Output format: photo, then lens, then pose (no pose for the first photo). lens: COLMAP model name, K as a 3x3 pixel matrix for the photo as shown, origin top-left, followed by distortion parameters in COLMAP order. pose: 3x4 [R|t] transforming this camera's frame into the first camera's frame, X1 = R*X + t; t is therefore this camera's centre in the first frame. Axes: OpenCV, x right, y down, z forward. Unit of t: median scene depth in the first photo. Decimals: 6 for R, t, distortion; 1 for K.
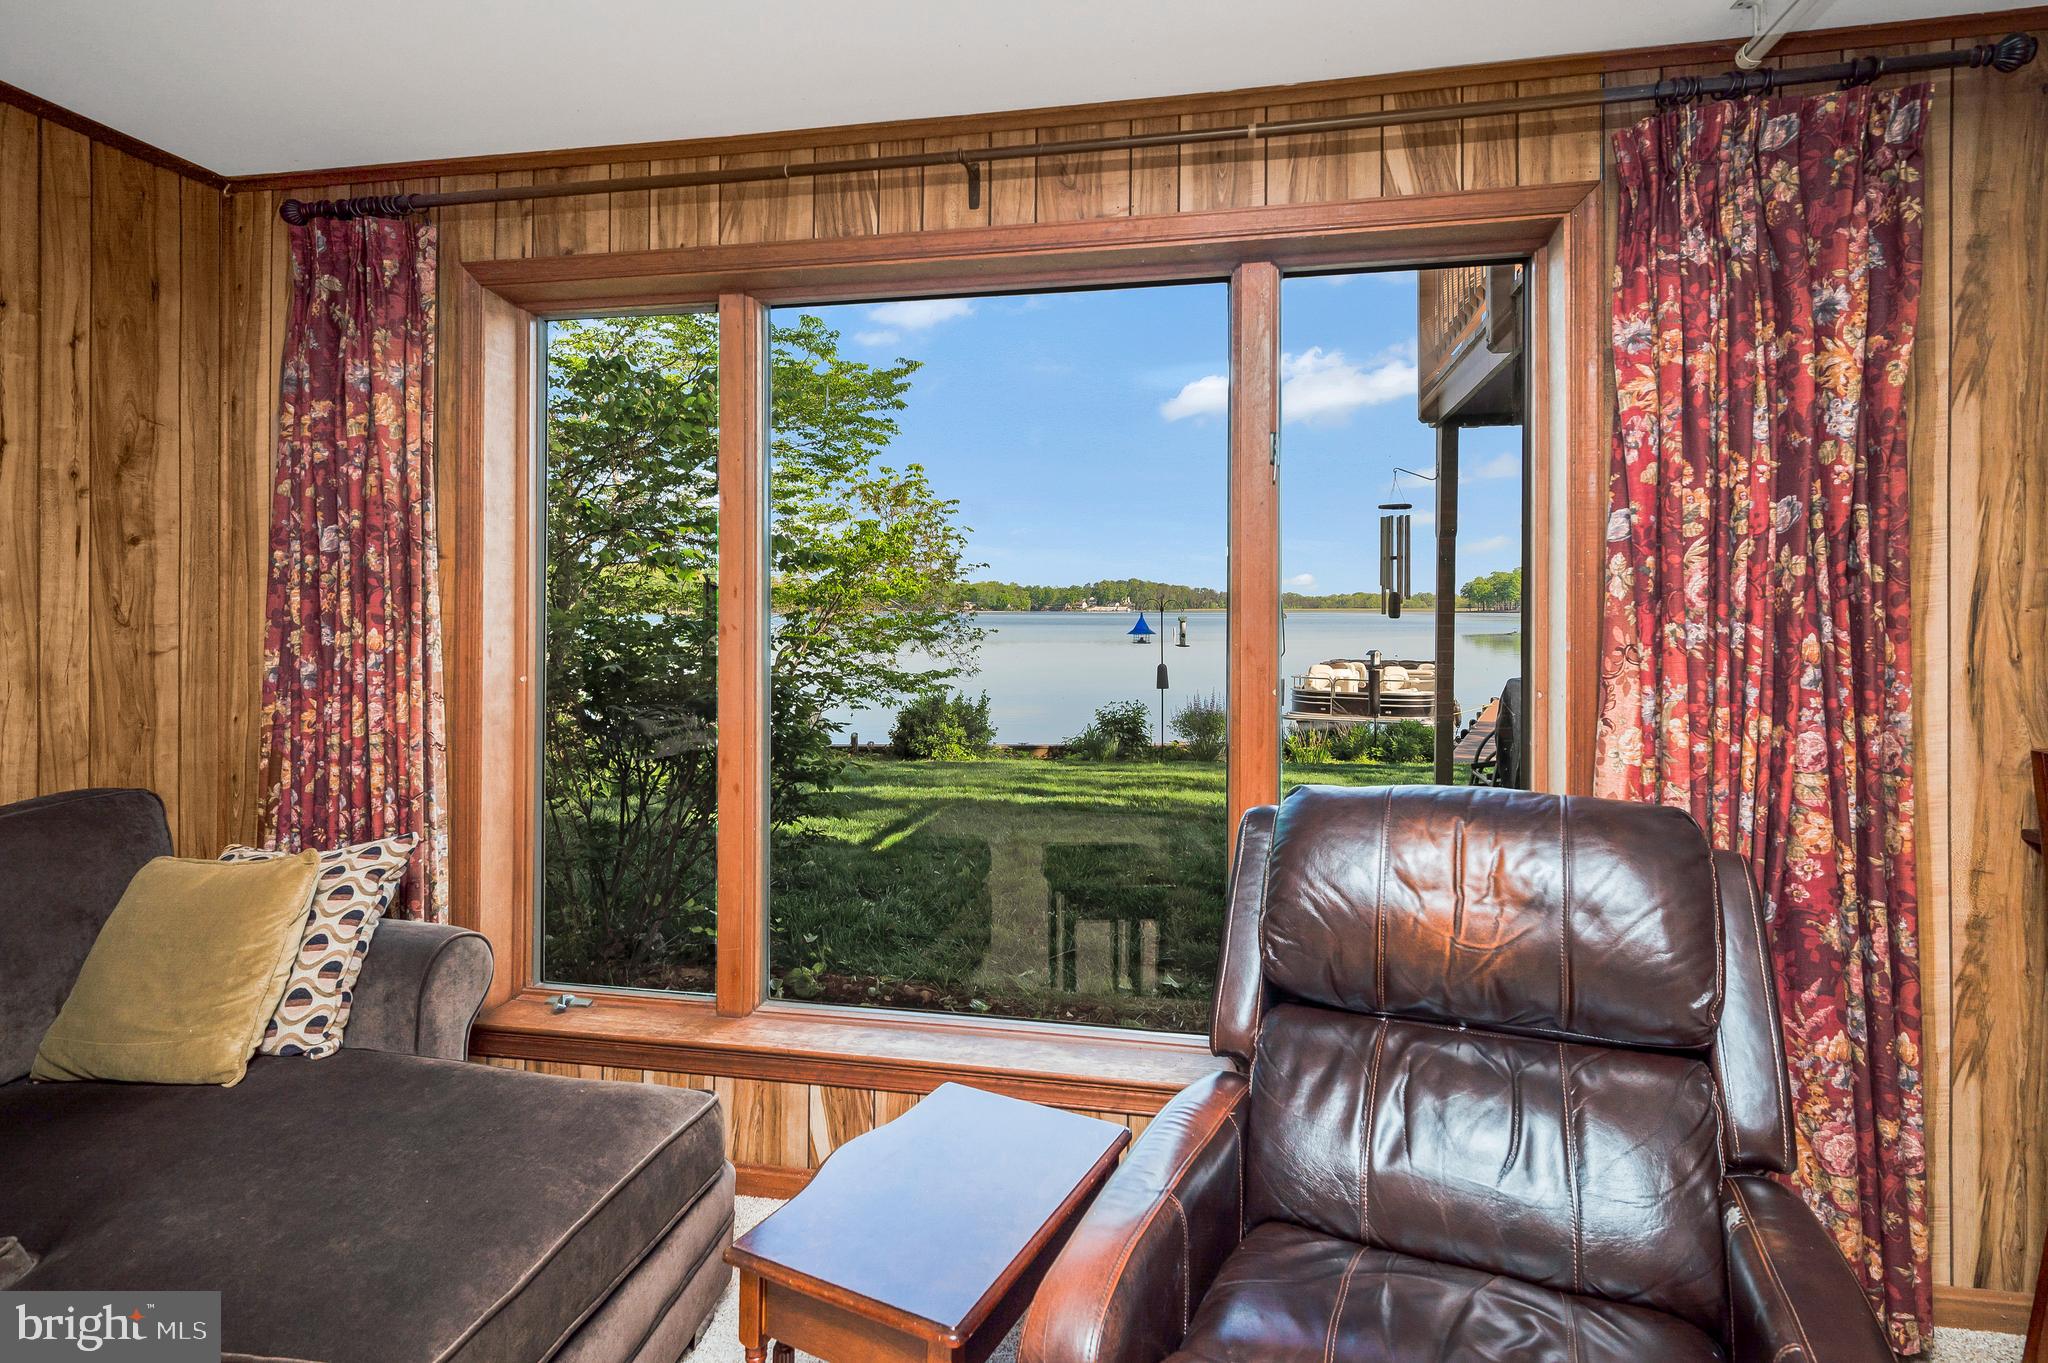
lens RADIAL K [[1040.9, 0, 1034.4], [0, 1040.9, 618.6], [0, 0, 1]] dist [0.005238, -0.000202]
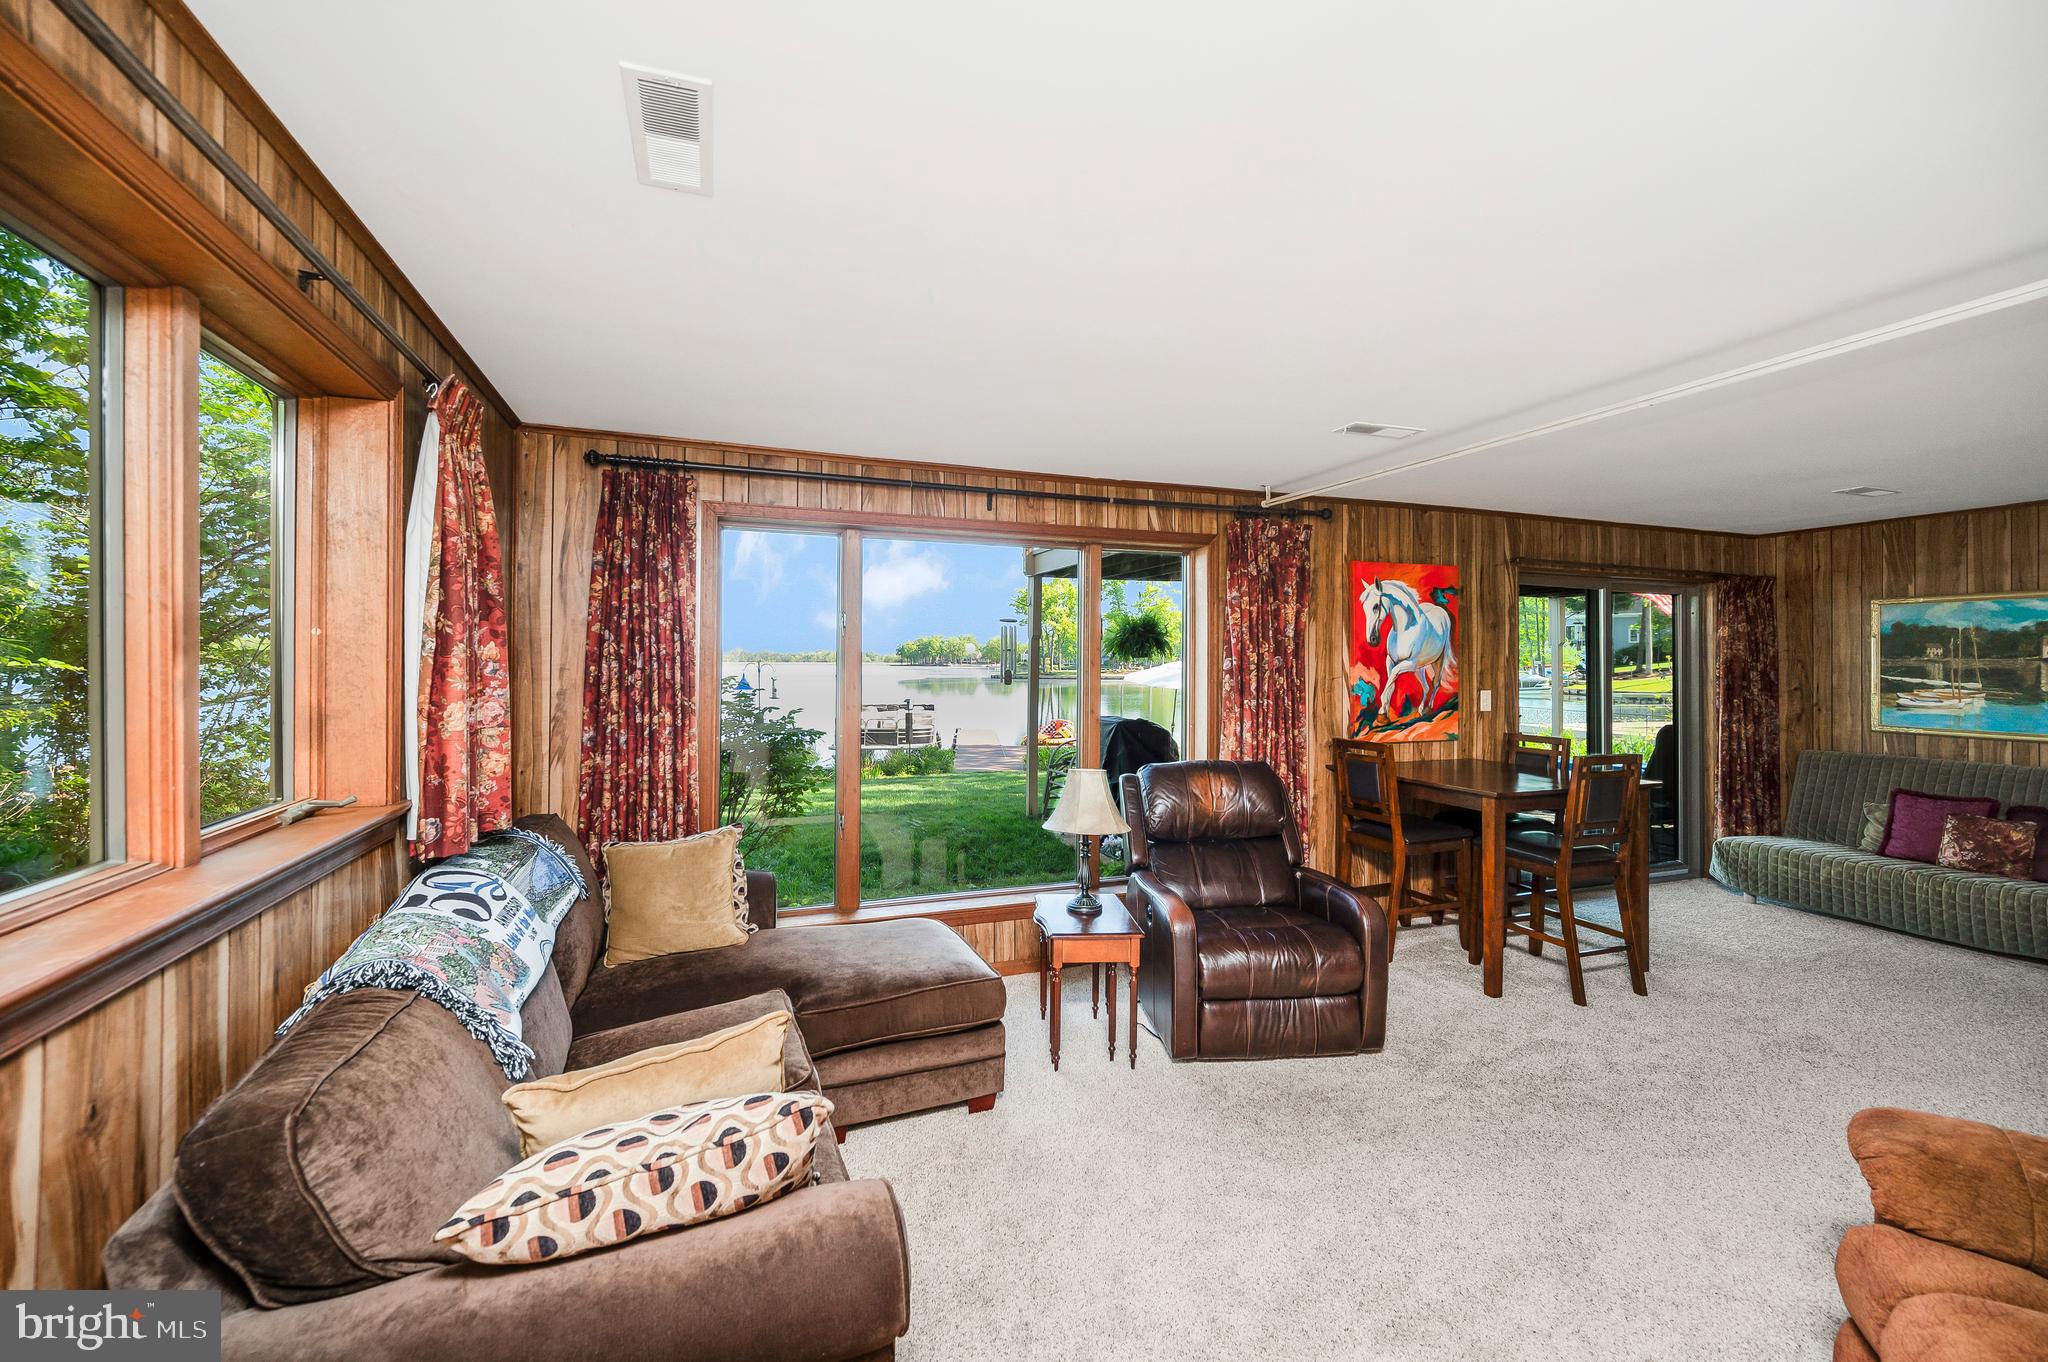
lens RADIAL K [[832.4, 0, 1013.5], [0, 832.4, 668.9], [0, 0, 1]] dist [0.000775, -0.000443]
pose [[0.856526, -0.000684, 0.516104, -1.117711], [0.001509, 0.999998, -0.001178, -0.078276], [-0.516102, 0.001788, 0.856525, -0.625917]]
